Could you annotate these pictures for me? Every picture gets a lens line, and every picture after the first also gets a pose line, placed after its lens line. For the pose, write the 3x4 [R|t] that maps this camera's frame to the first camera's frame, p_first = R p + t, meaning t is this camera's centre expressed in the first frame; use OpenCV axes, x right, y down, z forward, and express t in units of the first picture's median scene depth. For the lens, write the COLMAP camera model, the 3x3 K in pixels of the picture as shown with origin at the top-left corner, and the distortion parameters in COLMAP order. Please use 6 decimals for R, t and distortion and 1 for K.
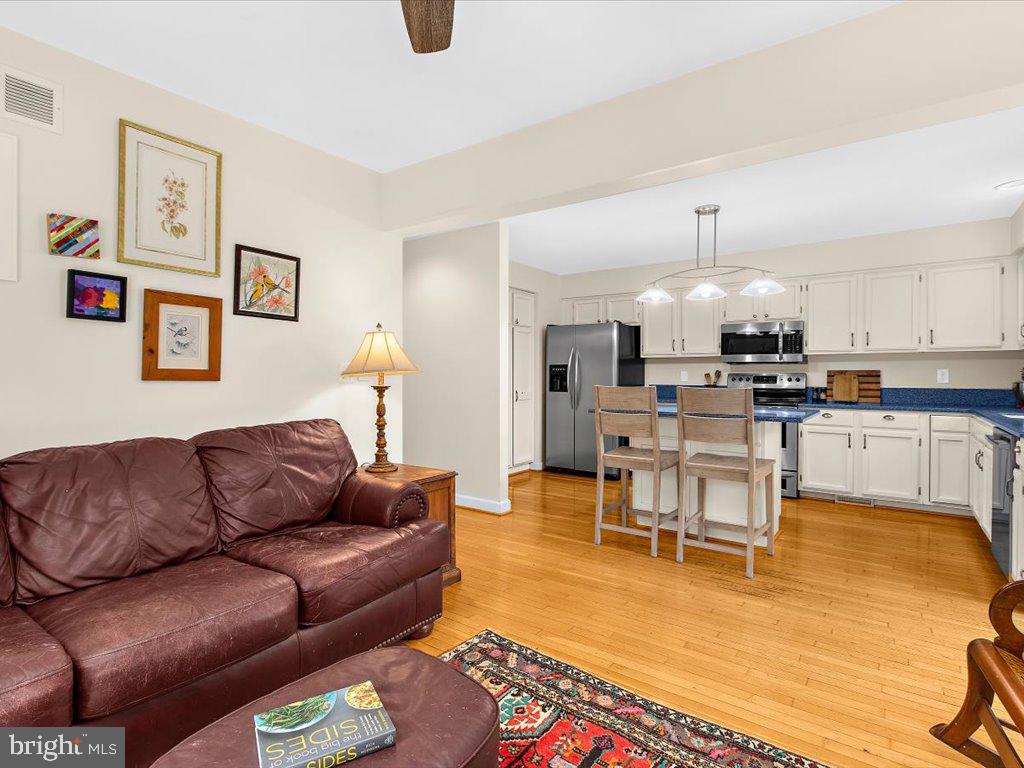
lens RADIAL K [[523.5, 0, 506.2], [0, 523.5, 378.0], [0, 0, 1]] dist [-0.001654, -0.000004]
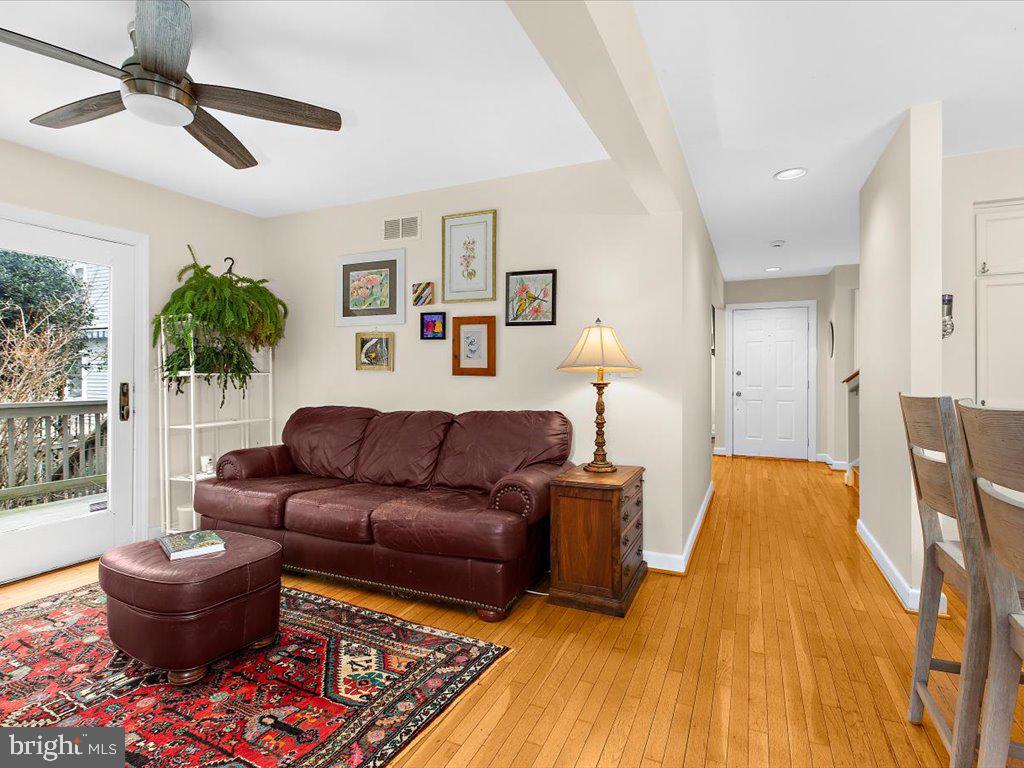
lens RADIAL K [[525.6, 0, 508.2], [0, 525.6, 374.1], [0, 0, 1]] dist [-0.000593, 0.000484]
pose [[0.209044, 0.001937, -0.977904, 0.904390], [-0.004569, 0.999989, 0.001004, -0.001315], [0.977895, 0.004258, 0.209051, 0.840188]]
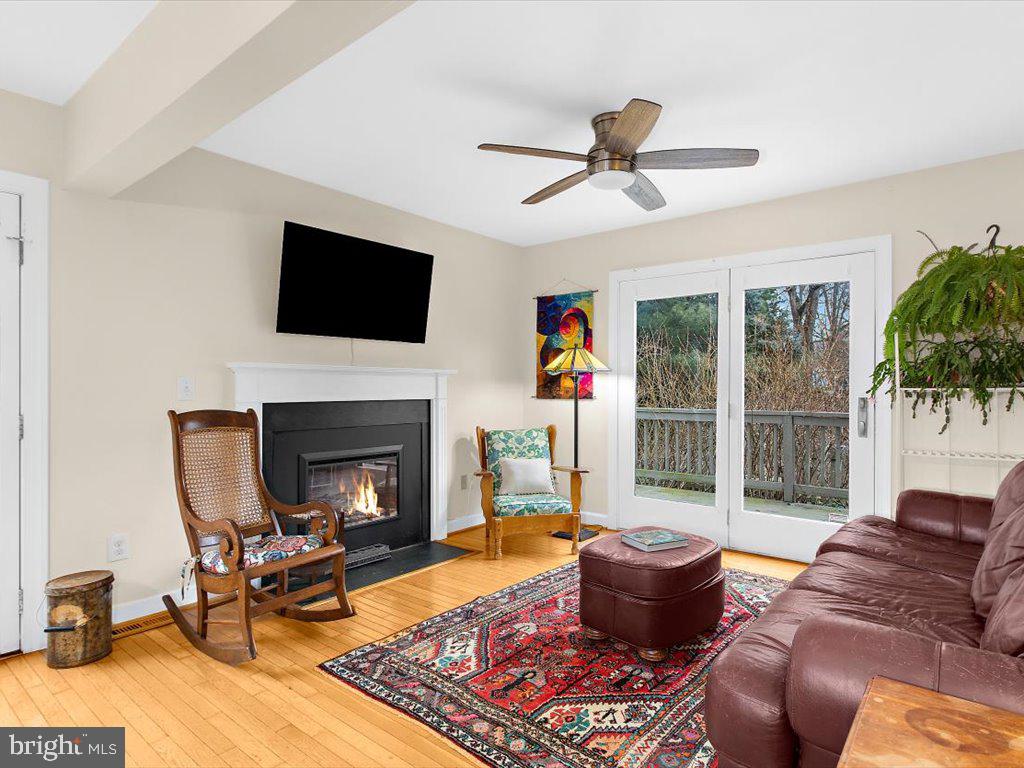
lens RADIAL K [[570.7, 0, 537.9], [0, 570.7, 386.2], [0, 0, 1]] dist [-0.002228, -0.000101]
pose [[-0.999740, -0.003159, 0.022592, 0.051364], [-0.003040, 0.999981, 0.005287, -0.007115], [-0.022608, 0.005217, -0.999731, 1.655018]]
